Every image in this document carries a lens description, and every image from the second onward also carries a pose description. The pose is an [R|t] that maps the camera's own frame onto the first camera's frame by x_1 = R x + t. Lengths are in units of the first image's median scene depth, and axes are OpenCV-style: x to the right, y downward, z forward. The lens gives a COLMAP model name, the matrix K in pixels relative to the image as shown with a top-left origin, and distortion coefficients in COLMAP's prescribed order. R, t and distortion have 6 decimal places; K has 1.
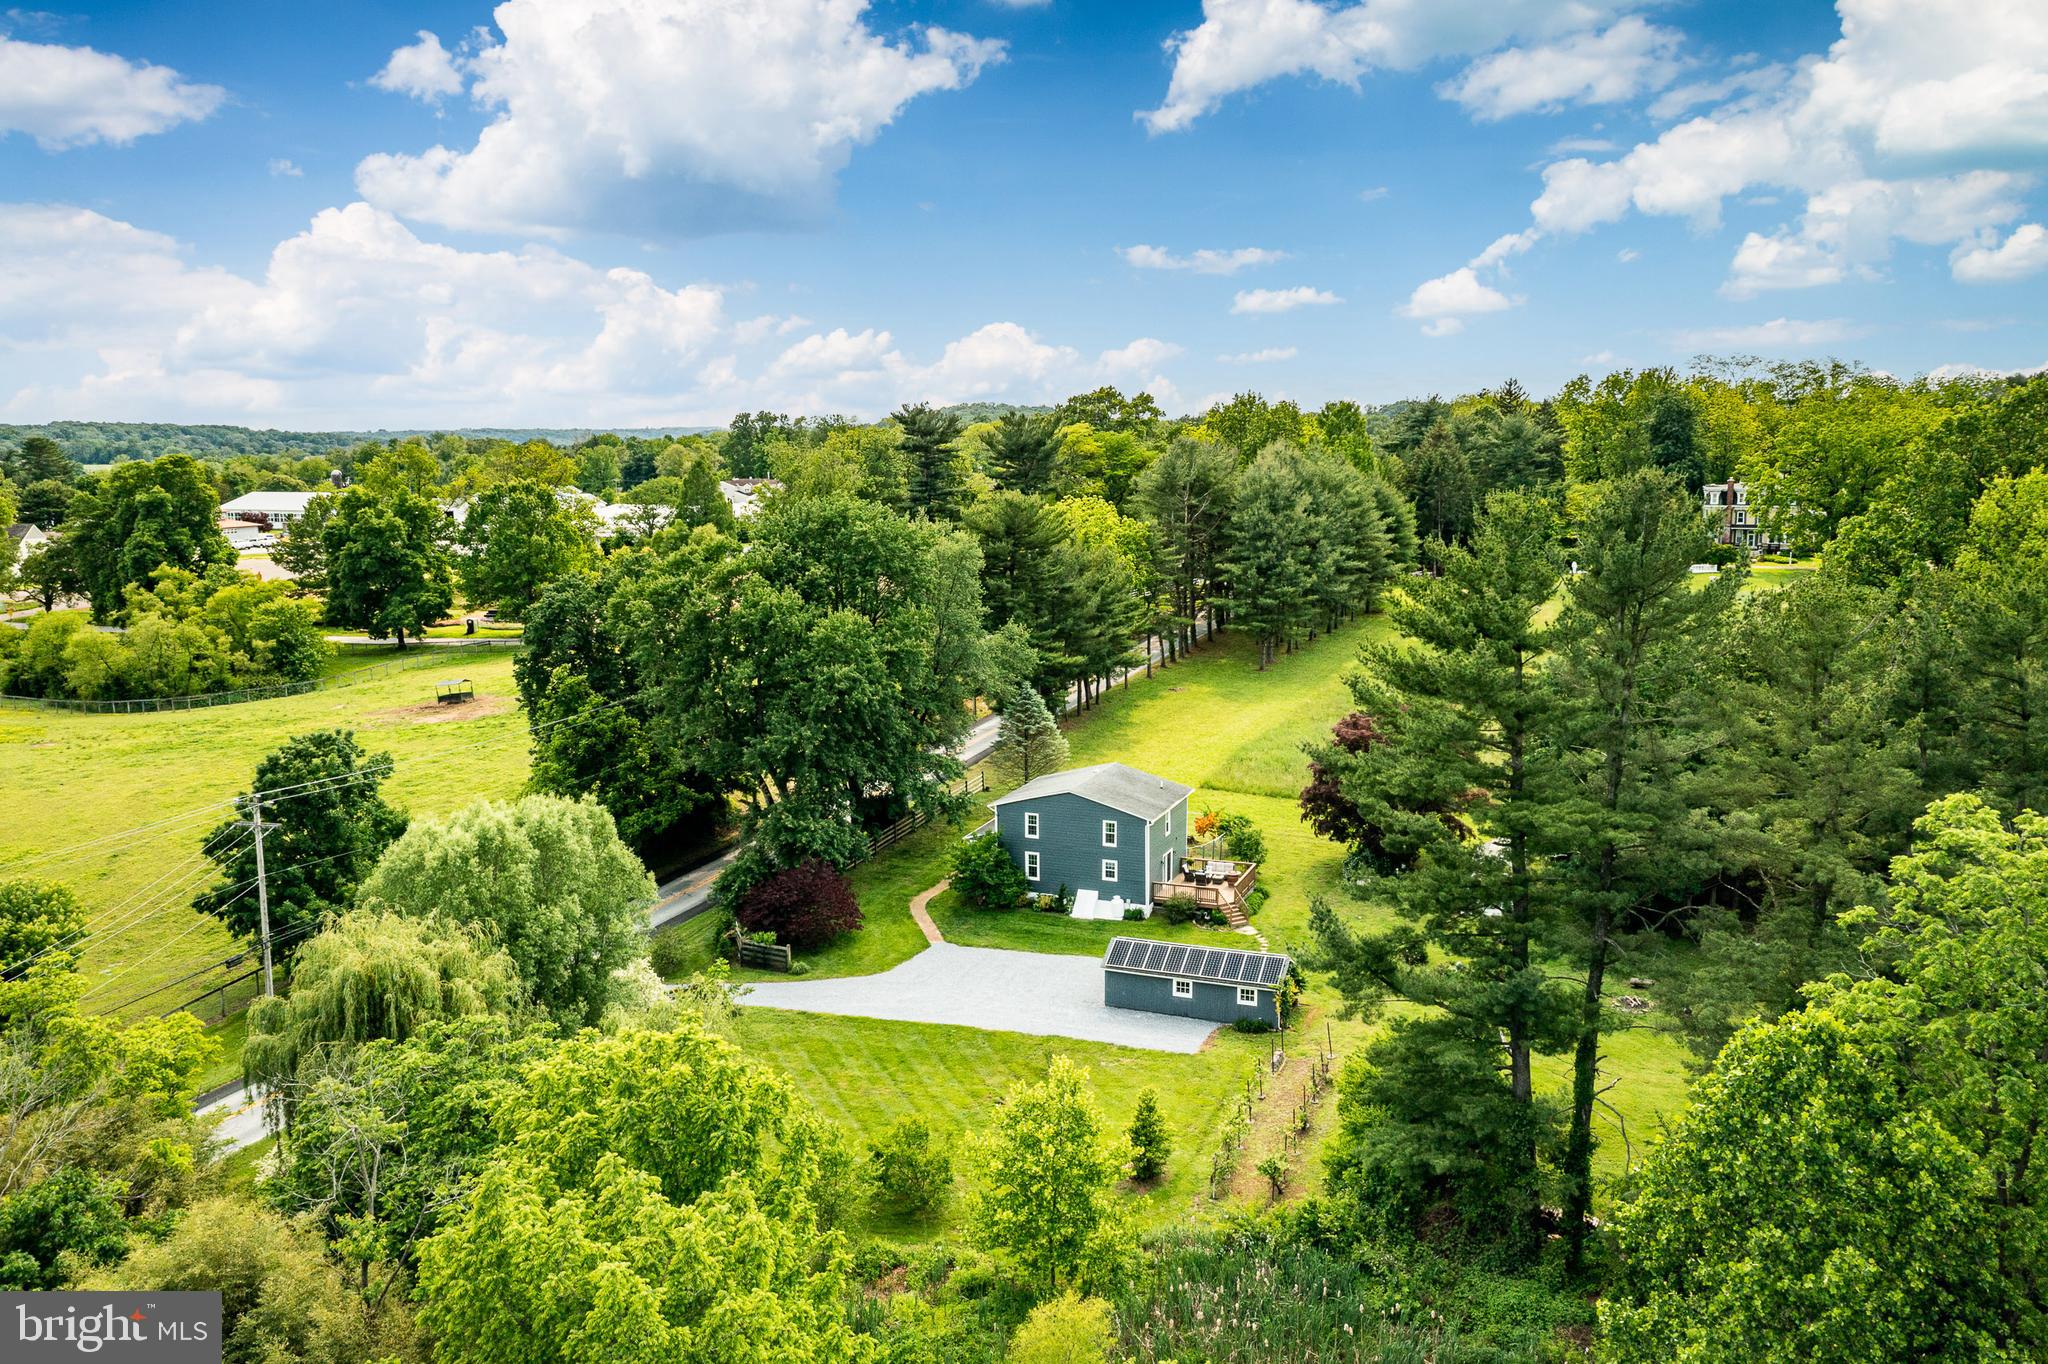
lens RADIAL K [[1636.2, 0, 1024.0], [0, 1636.2, 682.0], [0, 0, 1]] dist [0.007102, 0.001723]
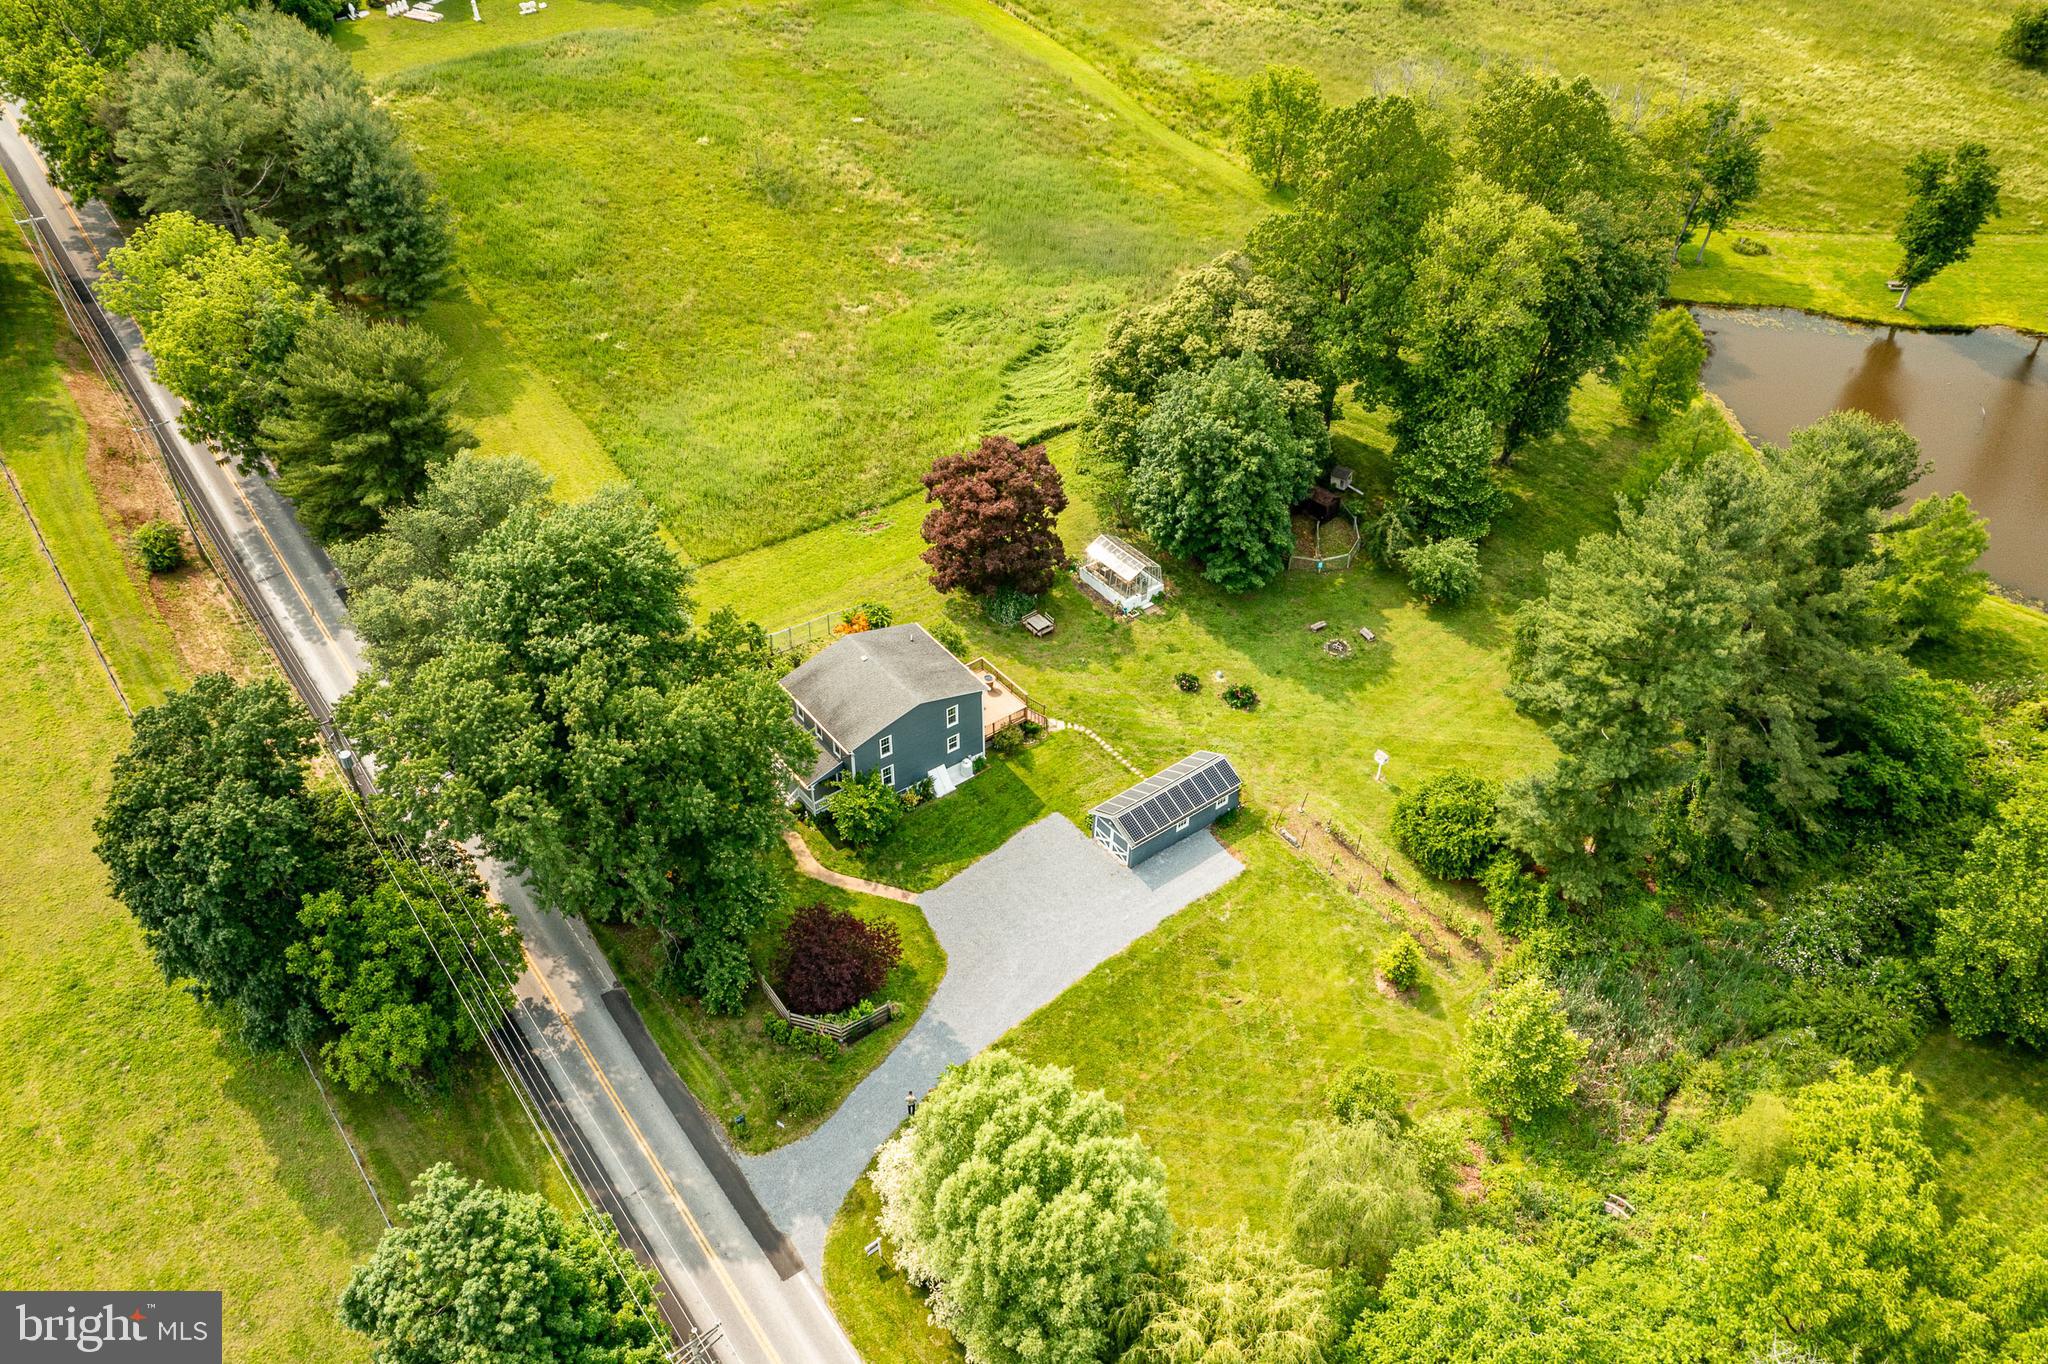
lens RADIAL K [[1636.2, 0, 1024.0], [0, 1636.2, 682.0], [0, 0, 1]] dist [0.007102, 0.001723]
pose [[0.525460, -0.532677, 0.663436, -0.610653], [0.134894, 0.822057, 0.553195, -0.501981], [-0.840057, -0.201189, 0.503813, 0.431467]]
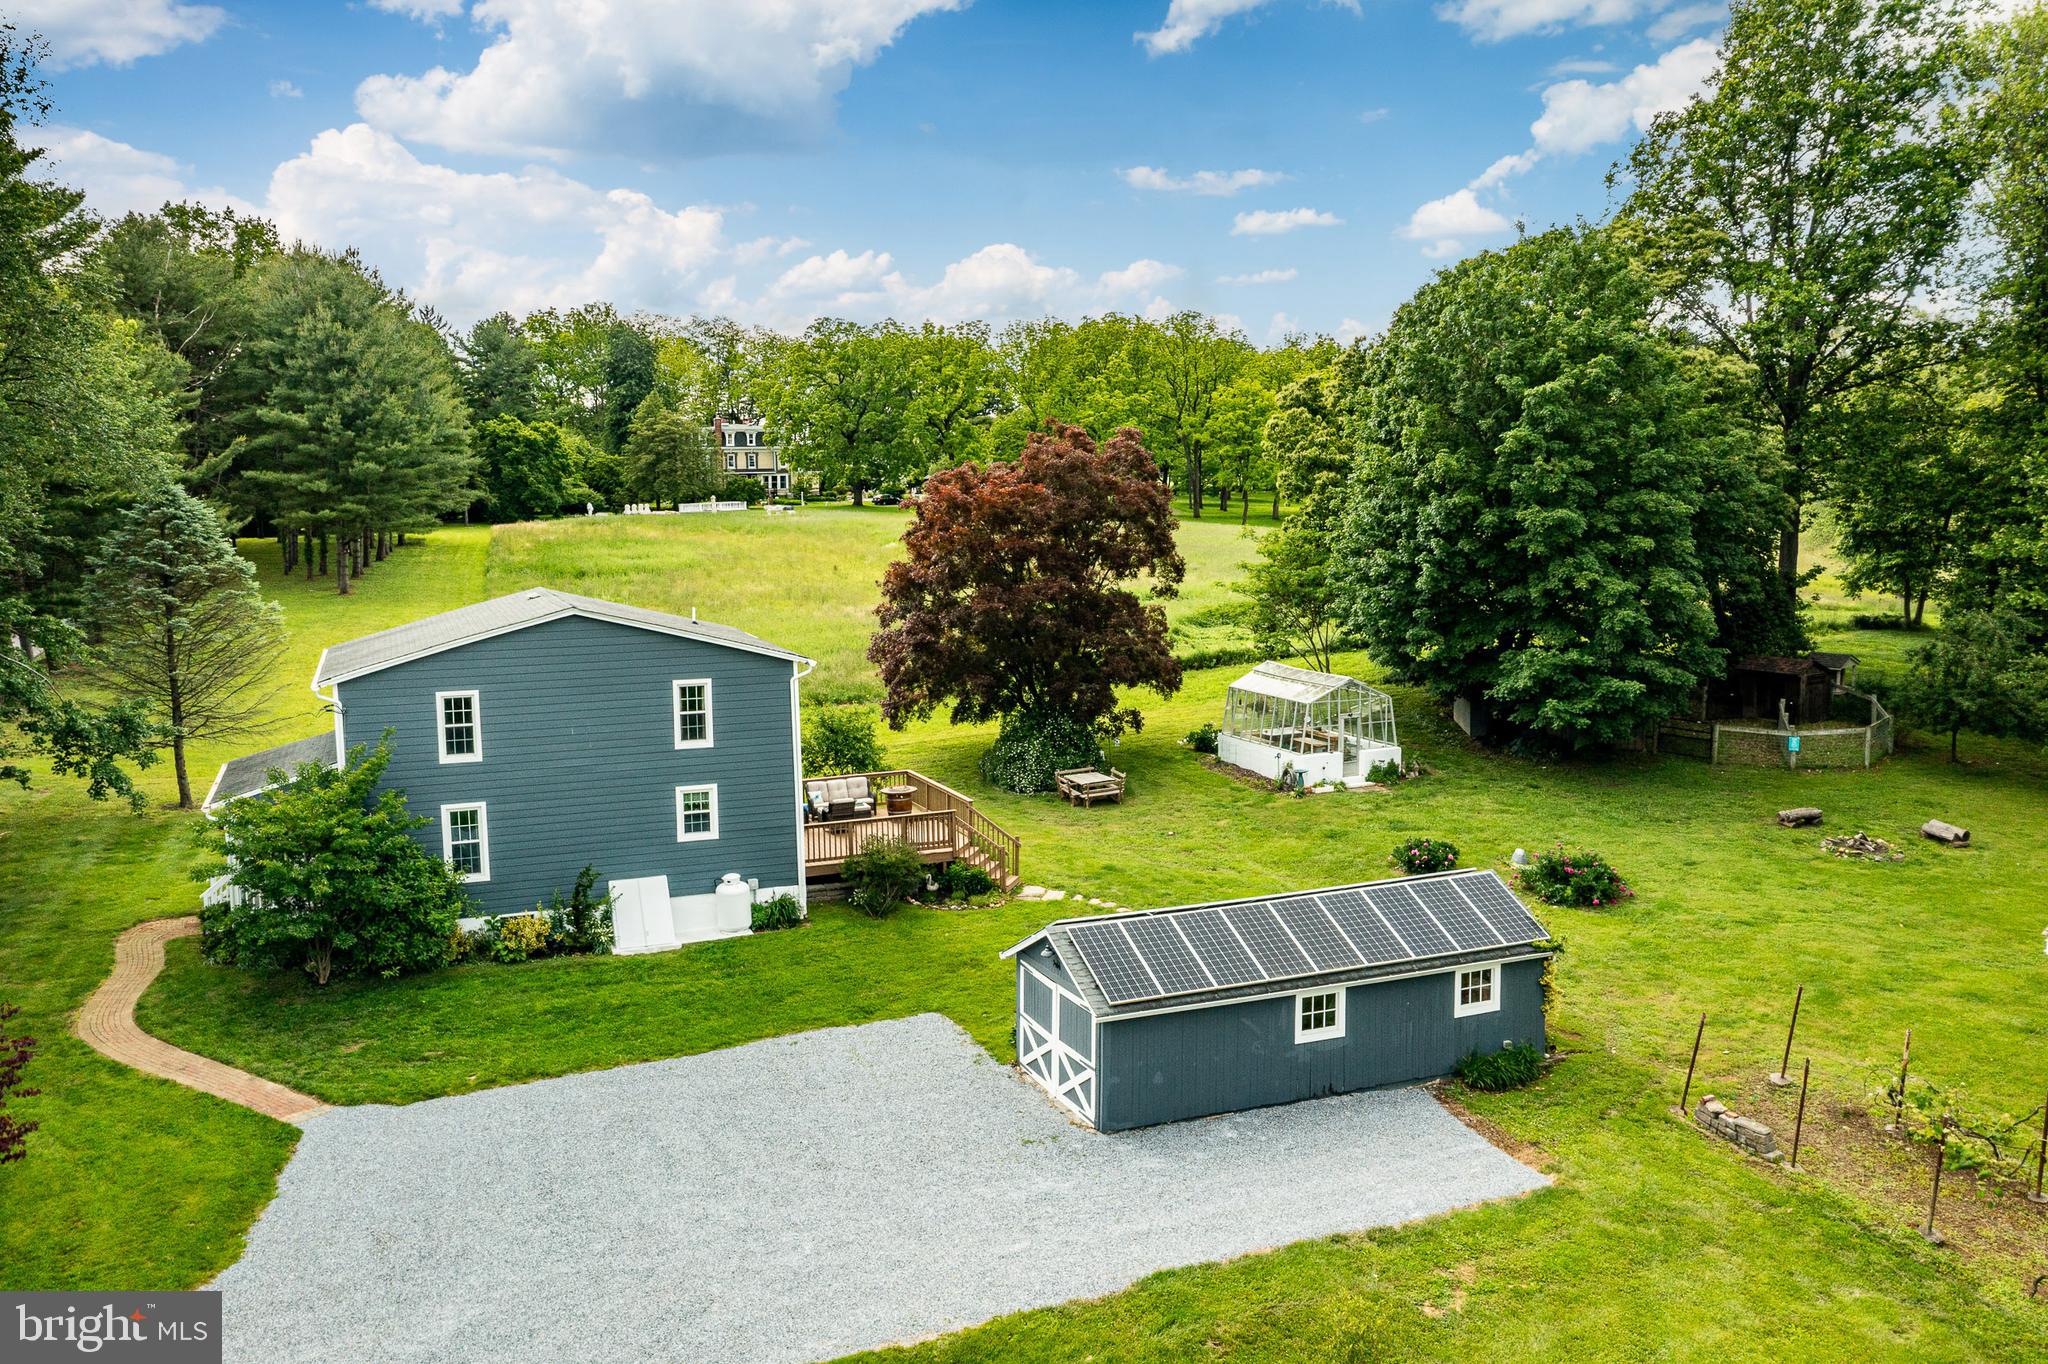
lens RADIAL K [[1636.2, 0, 1024.0], [0, 1636.2, 682.0], [0, 0, 1]] dist [0.007102, 0.001723]
pose [[0.729582, -0.091340, 0.677767, -0.146148], [0.123415, 0.992355, 0.000885, 0.094249], [-0.672666, 0.083001, 0.735277, 0.668858]]
